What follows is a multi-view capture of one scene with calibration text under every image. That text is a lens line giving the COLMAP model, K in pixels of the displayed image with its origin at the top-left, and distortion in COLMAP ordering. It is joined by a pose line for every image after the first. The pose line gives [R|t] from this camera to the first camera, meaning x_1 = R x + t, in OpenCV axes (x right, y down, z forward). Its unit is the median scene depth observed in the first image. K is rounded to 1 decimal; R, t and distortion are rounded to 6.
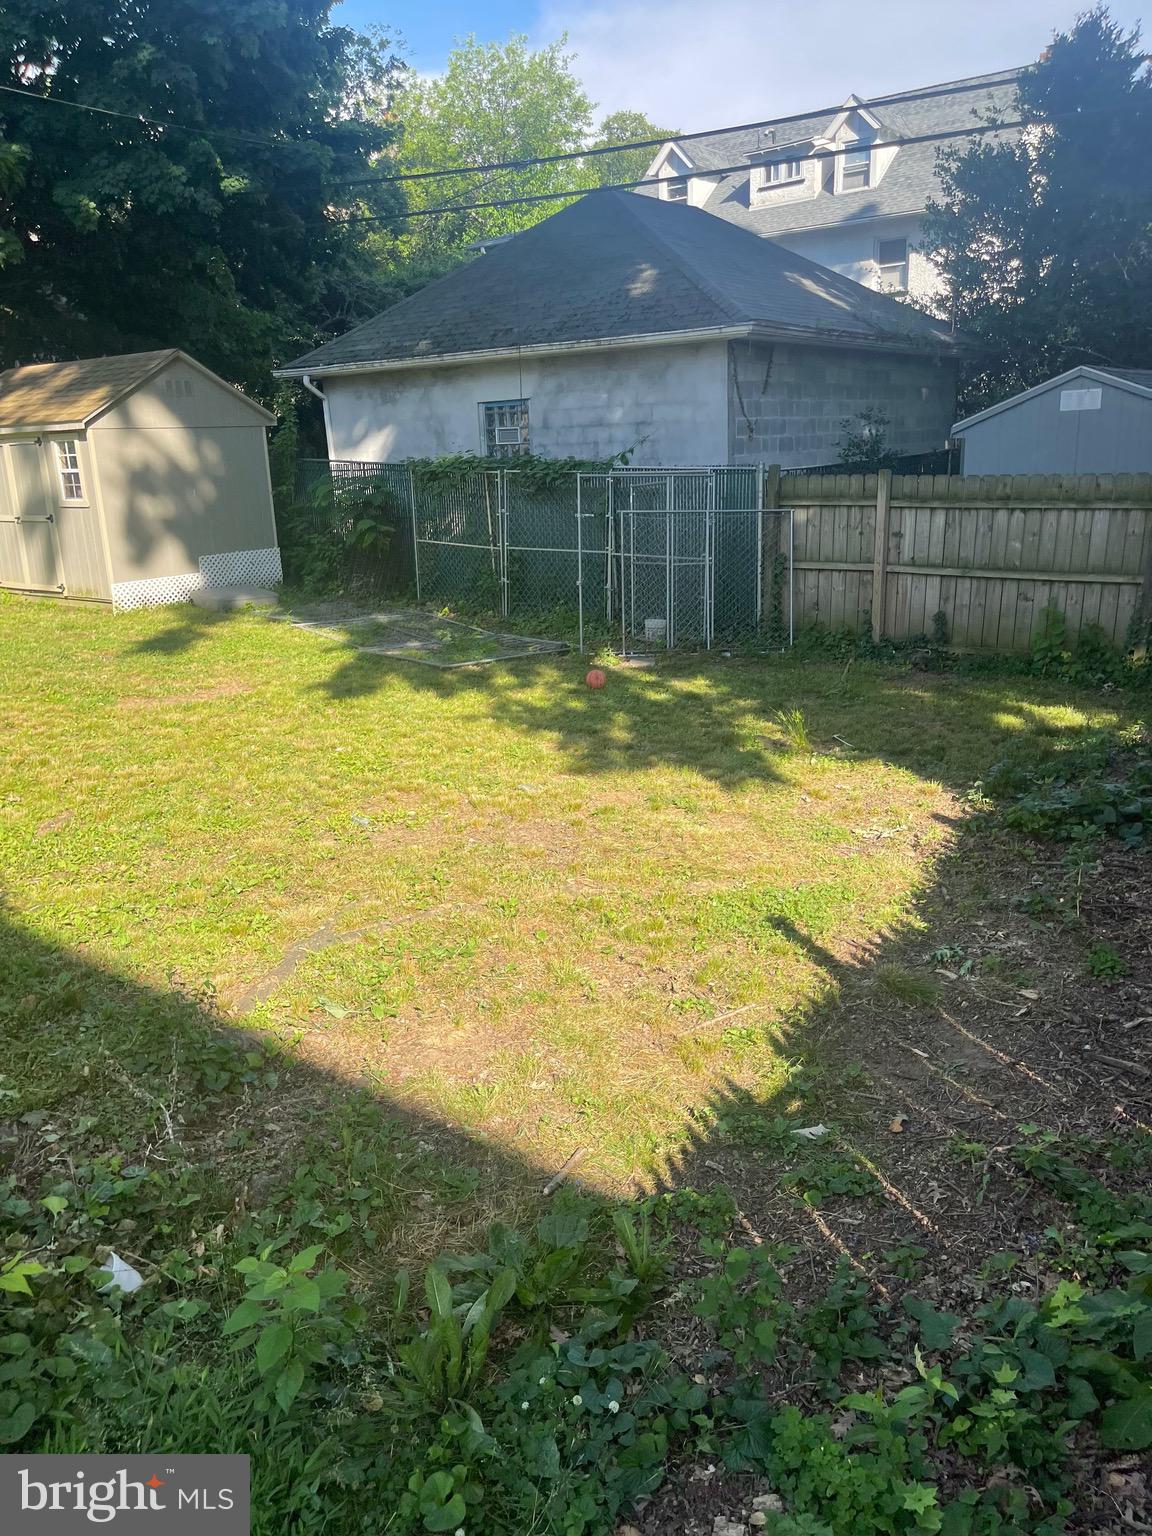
lens RADIAL K [[1123.9, 0, 577.5], [0, 1123.9, 778.2], [0, 0, 1]] dist [0.005091, -0.031112]
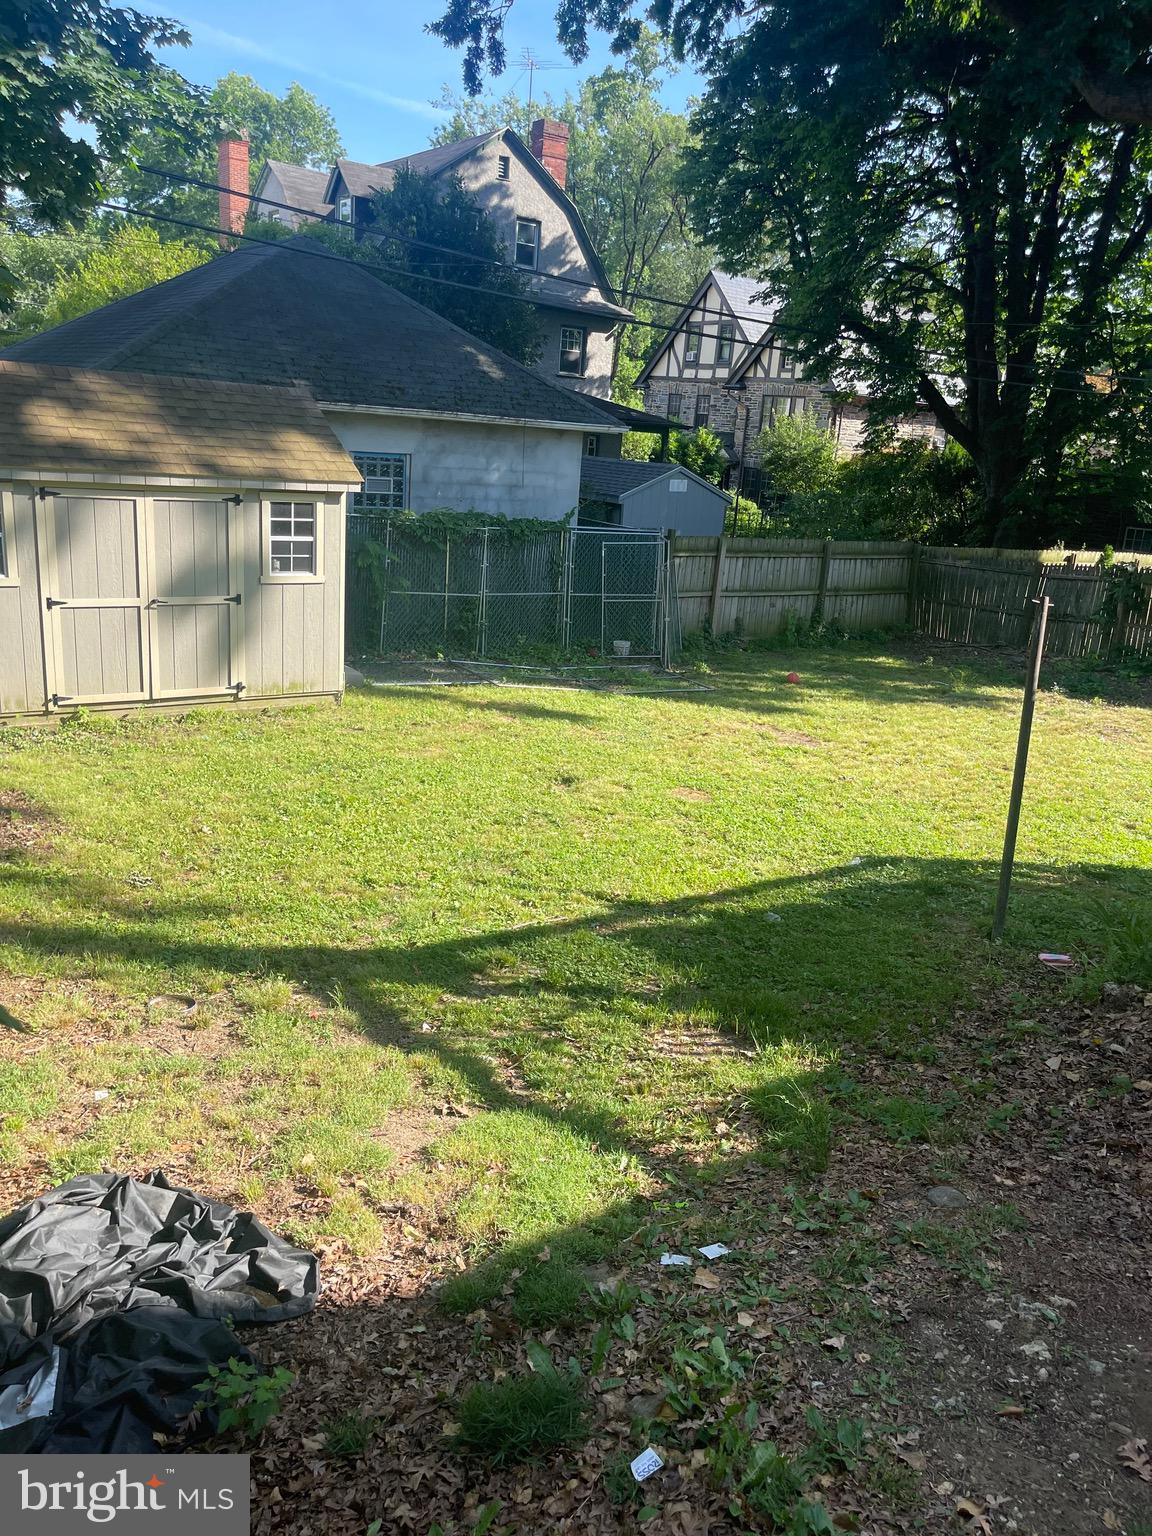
lens RADIAL K [[1123.9, 0, 581.9], [0, 1123.9, 765.3], [0, 0, 1]] dist [0.005091, -0.031112]
pose [[0.334747, -0.210518, 0.918492, -1.154472], [0.186708, 0.970218, 0.154327, -0.203226], [-0.923626, 0.119829, 0.364083, 0.540356]]
